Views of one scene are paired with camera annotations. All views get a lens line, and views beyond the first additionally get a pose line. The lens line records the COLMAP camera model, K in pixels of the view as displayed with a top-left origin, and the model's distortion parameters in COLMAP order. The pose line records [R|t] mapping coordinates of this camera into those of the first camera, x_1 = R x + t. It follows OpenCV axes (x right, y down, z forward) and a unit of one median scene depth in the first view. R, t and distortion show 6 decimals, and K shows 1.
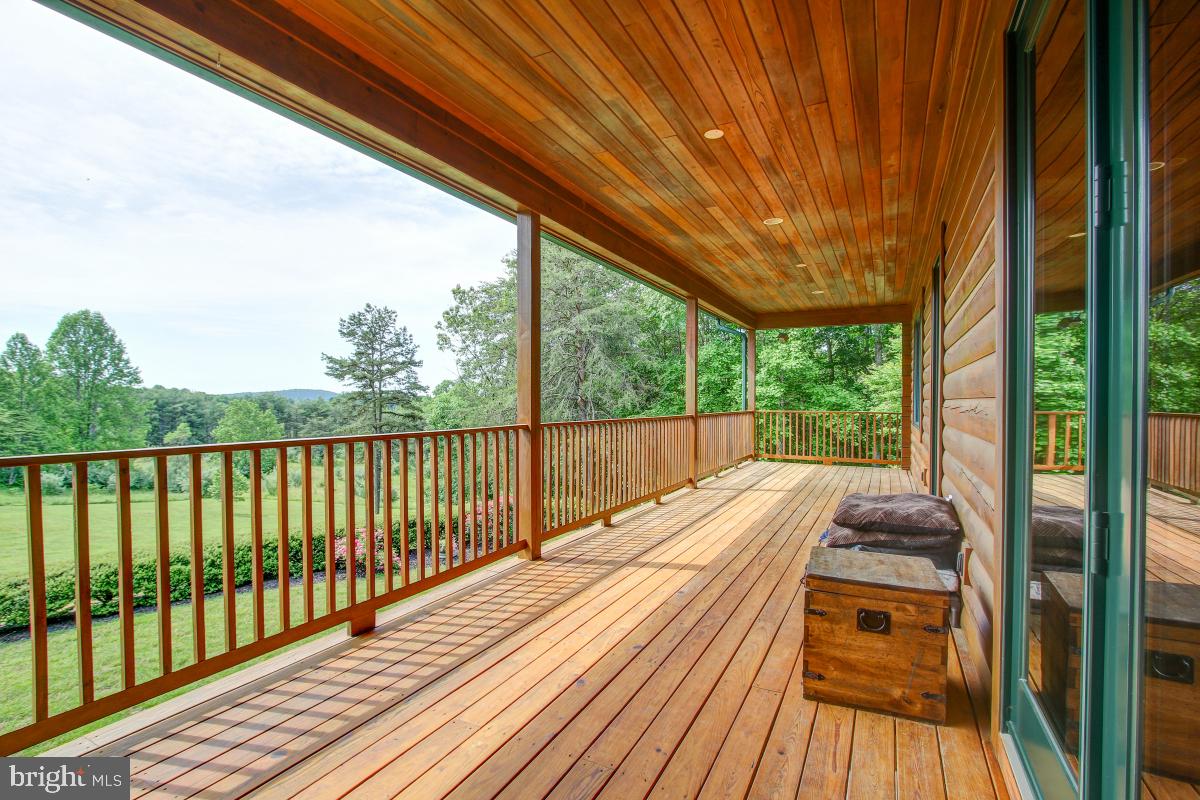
lens RADIAL K [[589.2, 0, 576.4], [0, 589.2, 403.3], [0, 0, 1]] dist [-0.010127, -0.000194]
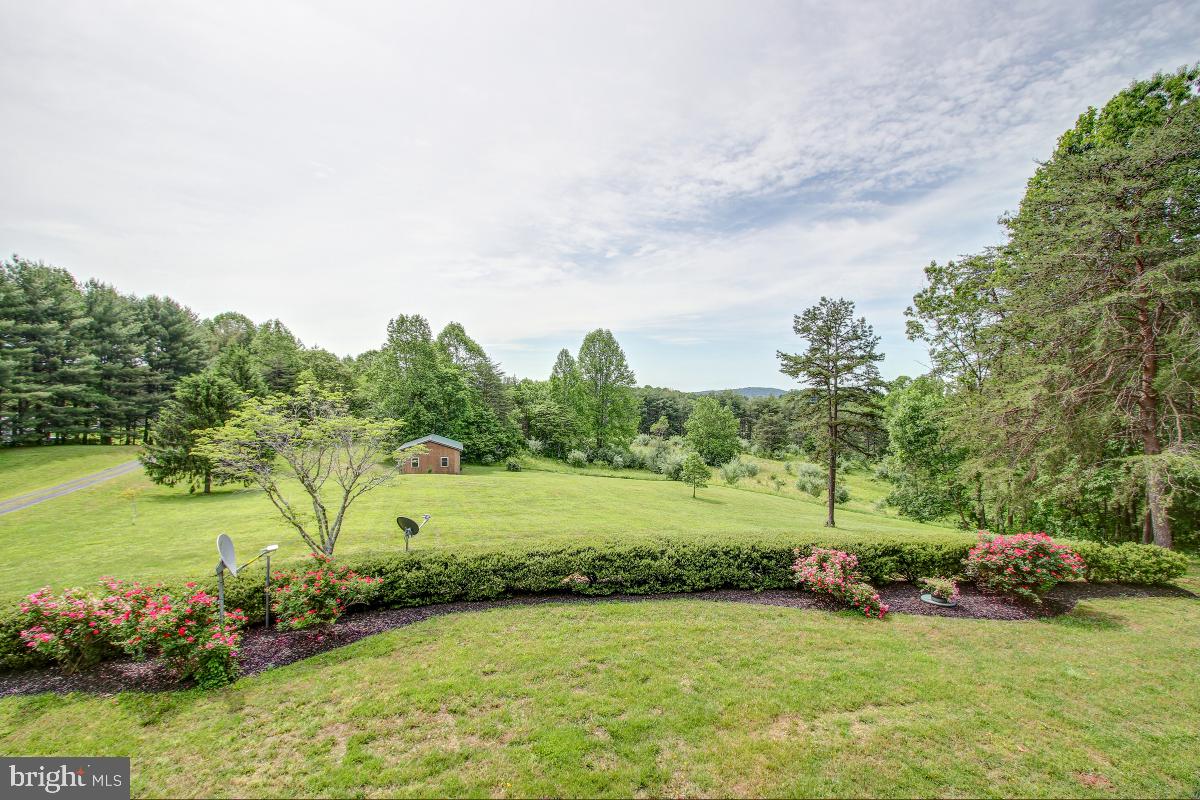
lens RADIAL K [[557.0, 0, 593.2], [0, 557.0, 405.5], [0, 0, 1]] dist [-0.020927, 0.004699]
pose [[0.752872, 0.010511, -0.658083, -0.037484], [-0.004383, 0.999930, 0.010956, -0.000580], [0.658153, -0.005364, 0.752865, 0.066666]]
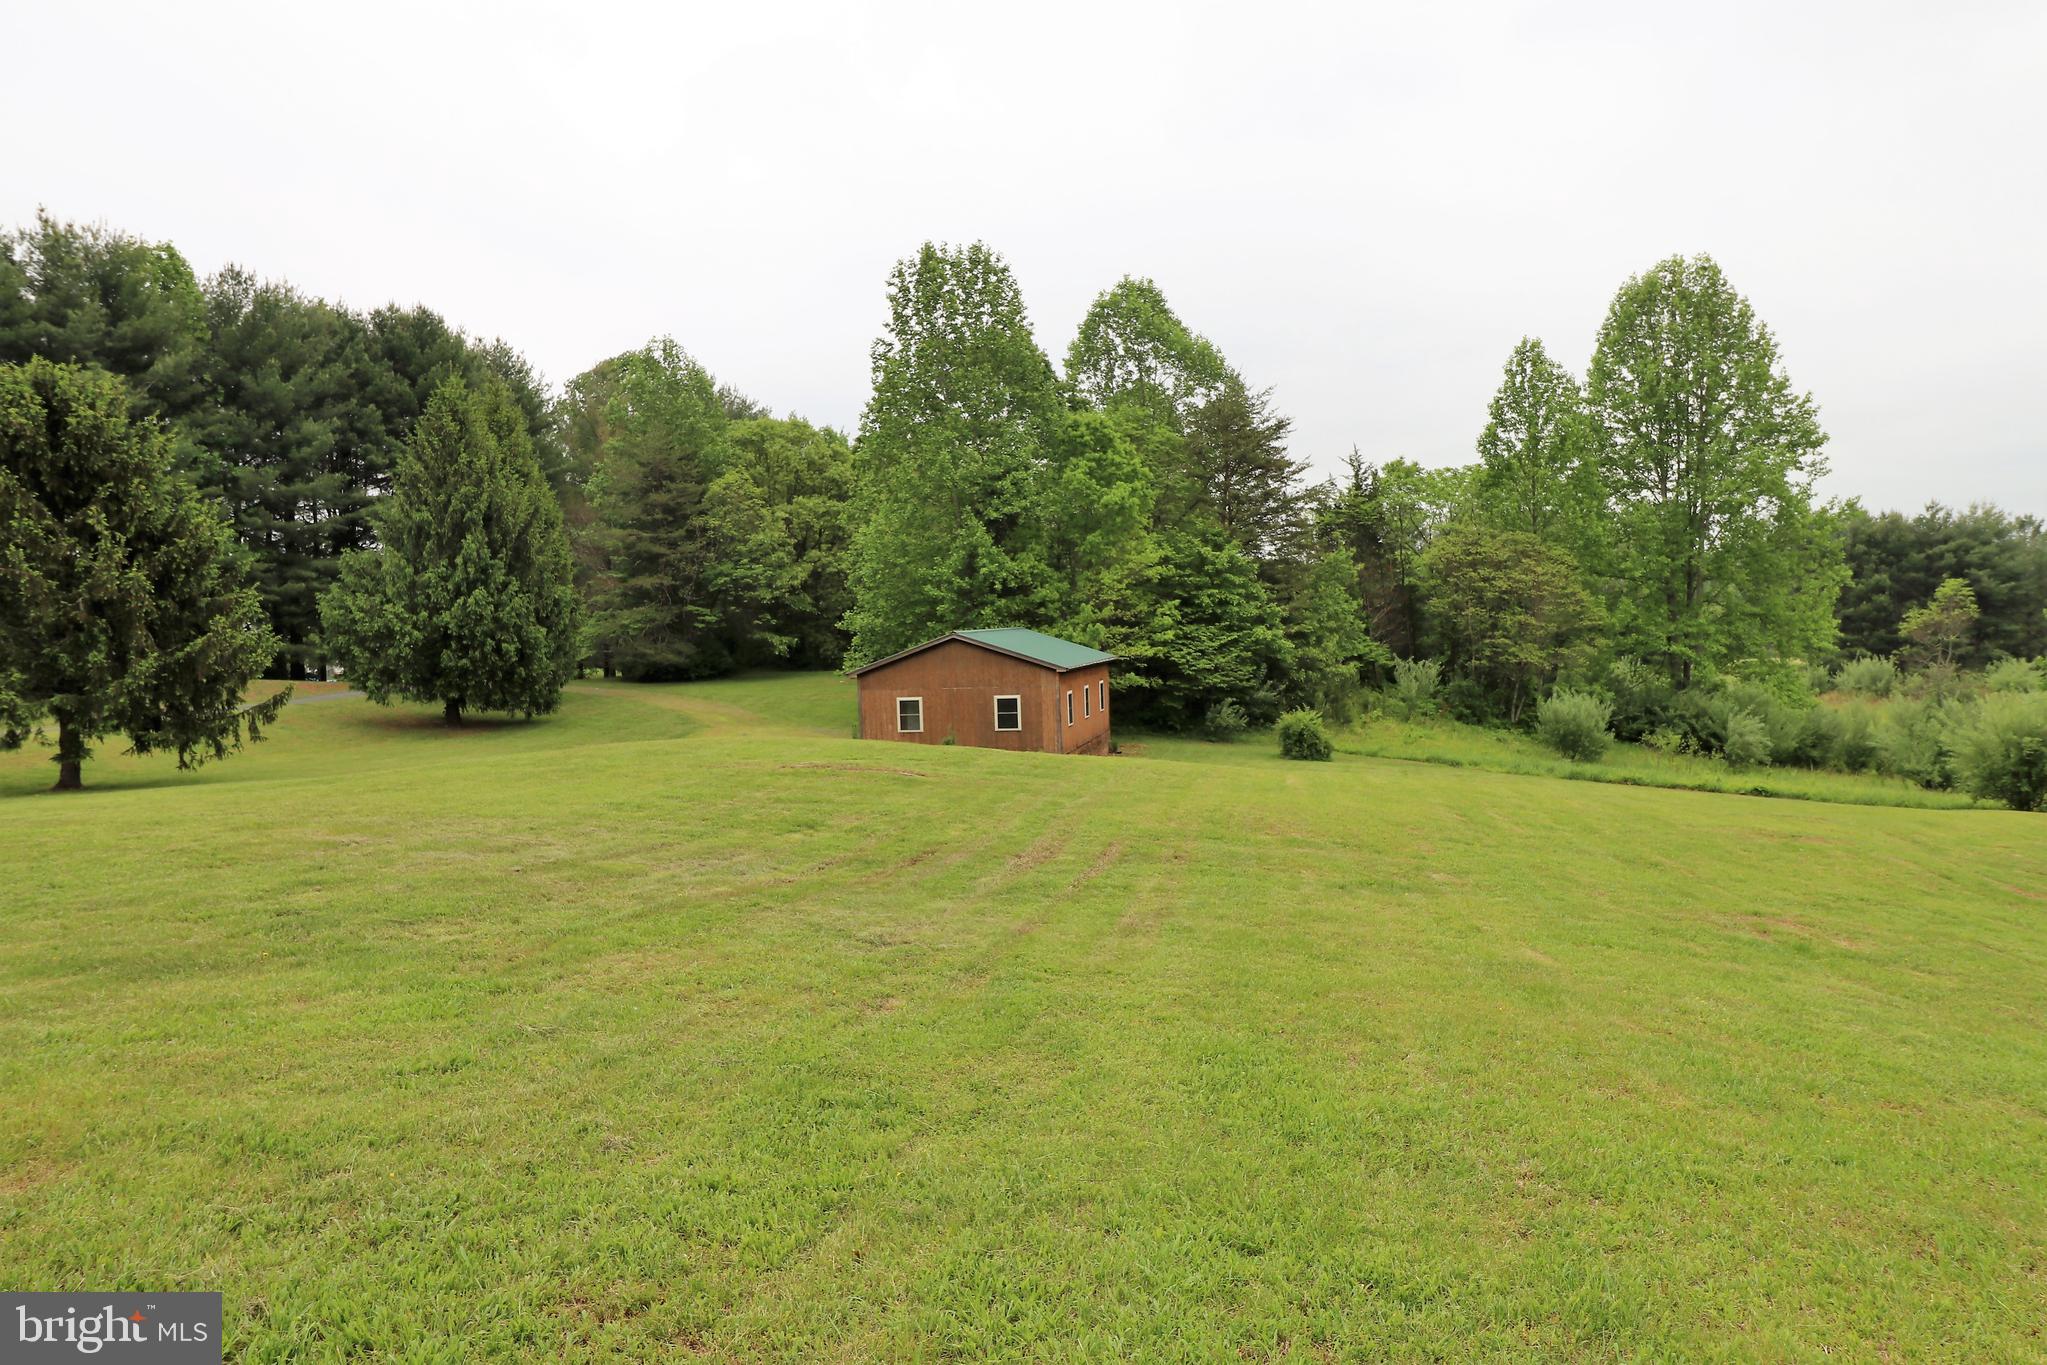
lens RADIAL K [[1386.4, 0, 1017.5], [0, 1386.4, 682.6], [0, 0, 1]] dist [-0.000963, 0.001116]
pose [[0.369767, 0.028085, -0.928700, -0.307344], [0.032281, 0.998551, 0.043050, 0.088662], [0.928564, -0.045898, 0.368324, 0.486235]]
